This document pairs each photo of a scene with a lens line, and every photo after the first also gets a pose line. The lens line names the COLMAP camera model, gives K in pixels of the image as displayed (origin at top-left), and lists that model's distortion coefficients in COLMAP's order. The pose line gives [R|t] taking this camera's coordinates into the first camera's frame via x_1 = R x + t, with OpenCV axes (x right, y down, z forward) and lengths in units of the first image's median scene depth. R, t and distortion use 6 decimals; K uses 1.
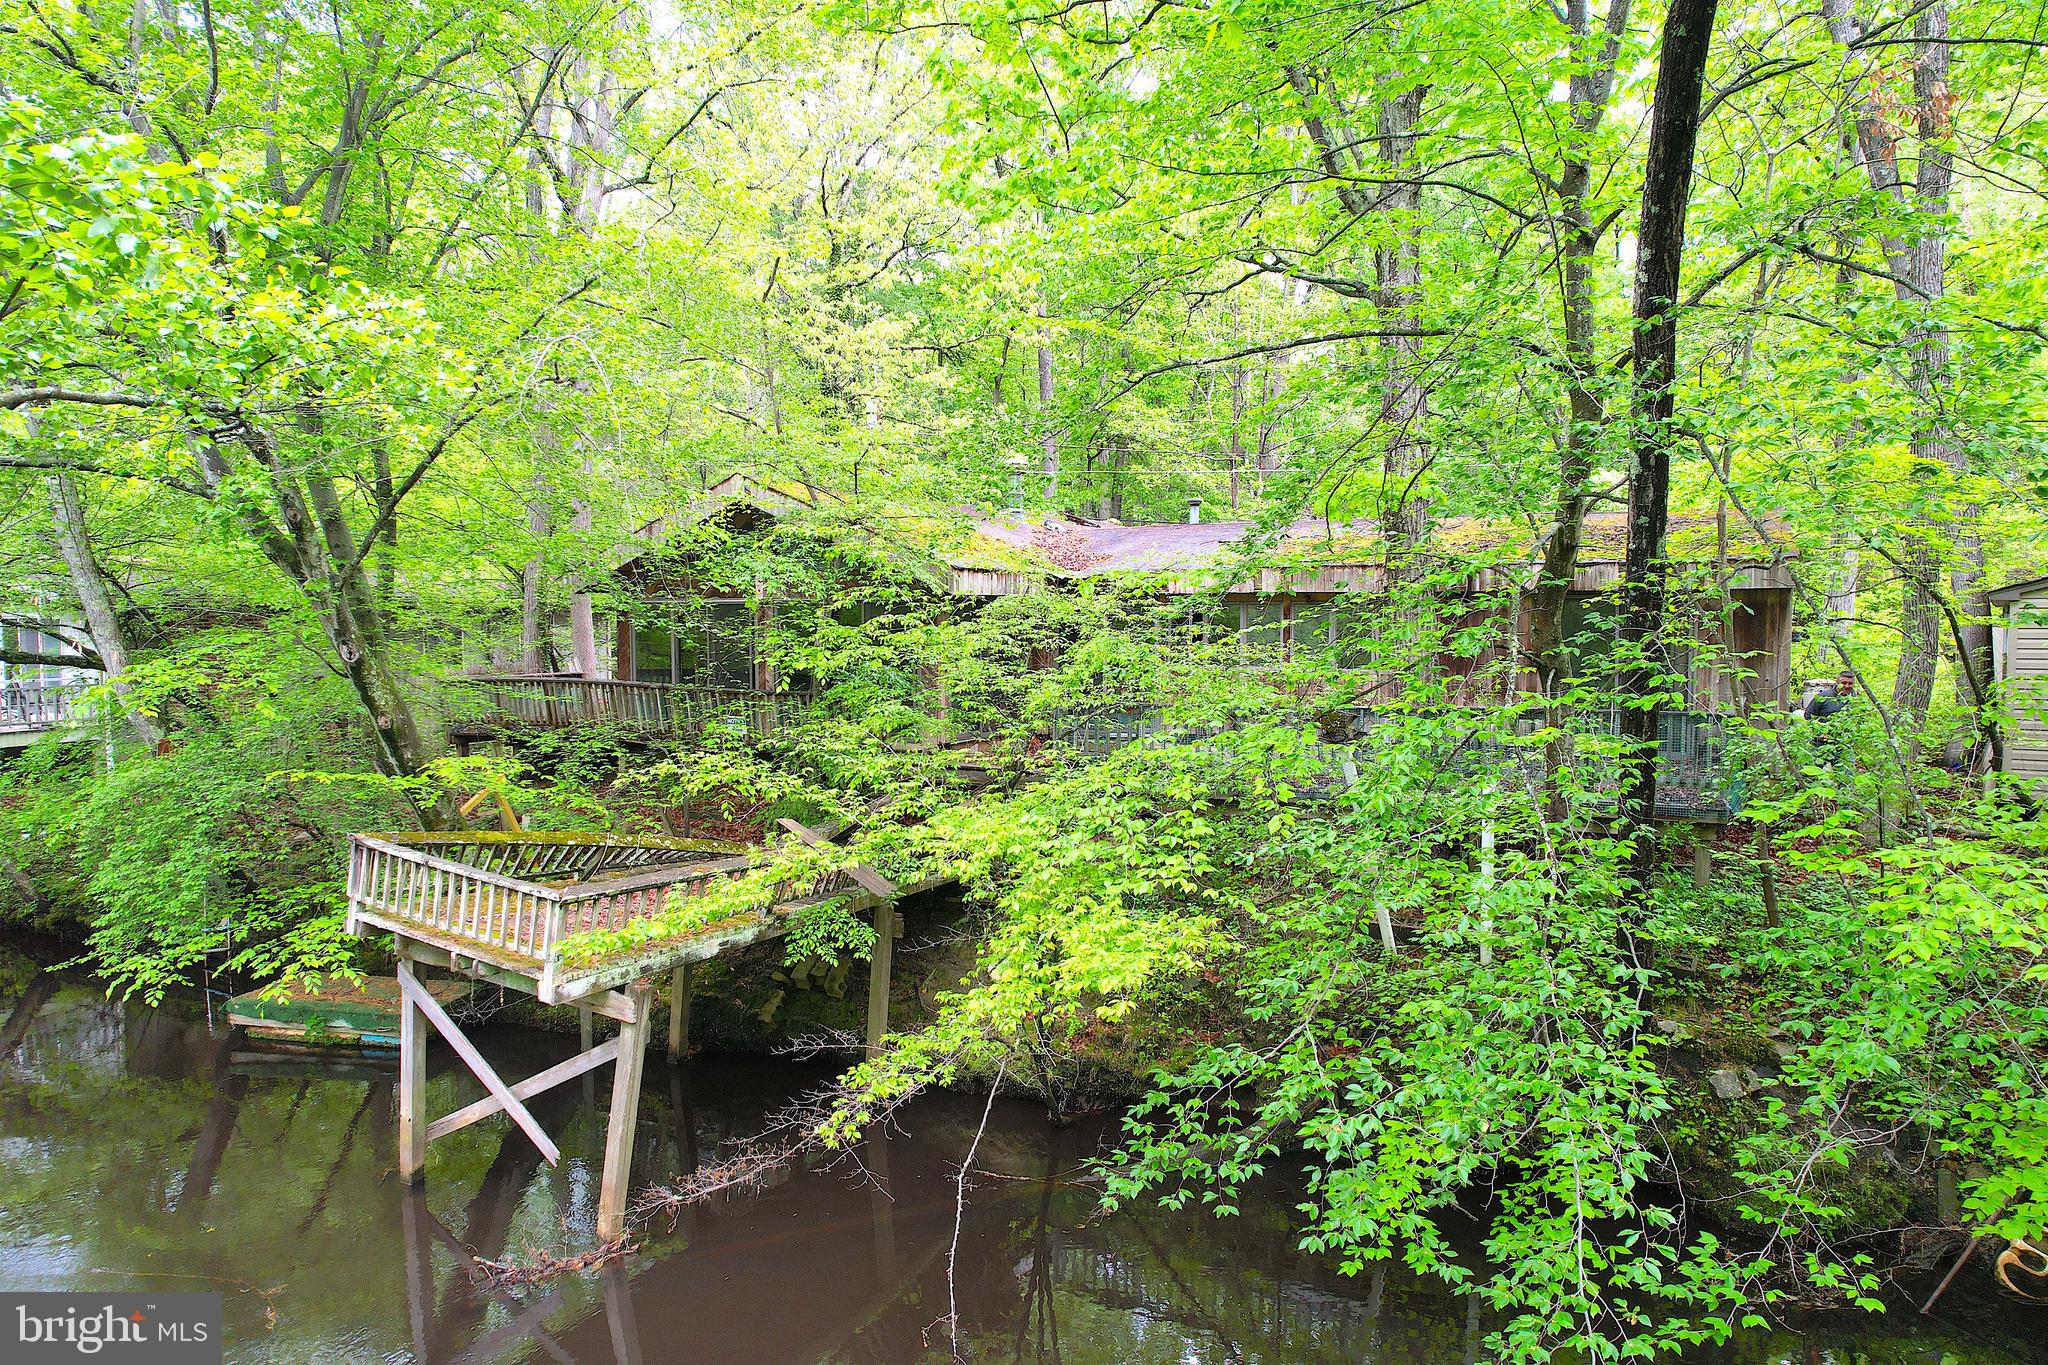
lens RADIAL K [[1313.1, 0, 1024.0], [0, 1313.1, 682.5], [0, 0, 1]] dist [-0.071061, 0.065564]
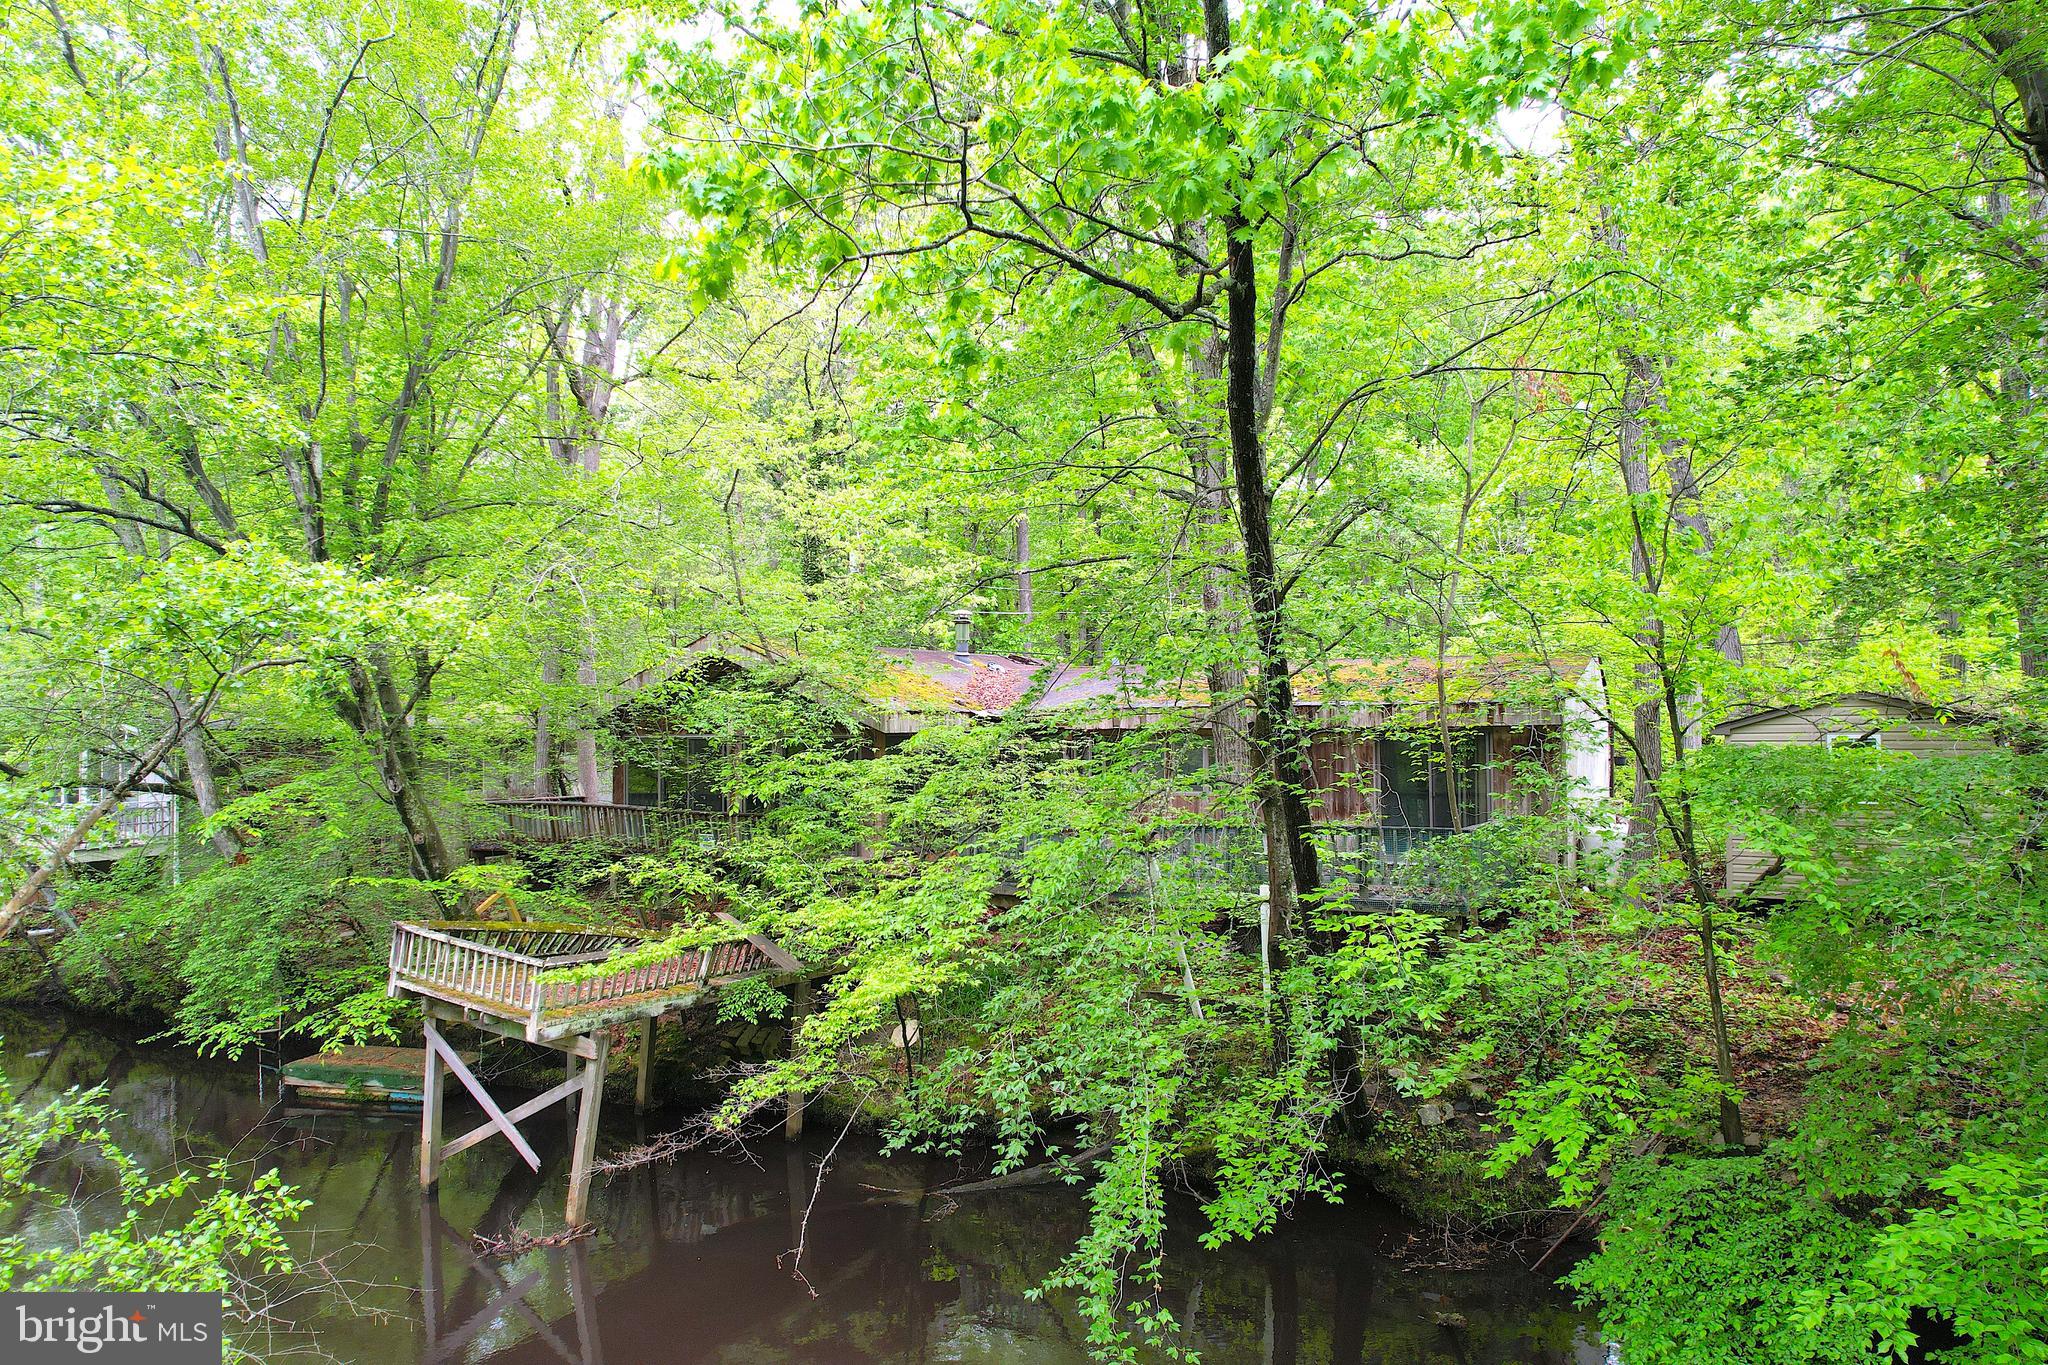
lens RADIAL K [[1313.1, 0, 1024.0], [0, 1313.1, 682.5], [0, 0, 1]] dist [-0.071061, 0.065564]
pose [[0.999865, -0.005490, -0.015518, 0.134894], [0.004085, 0.996005, -0.089199, -0.007162], [0.015946, 0.089123, 0.995893, -0.301171]]
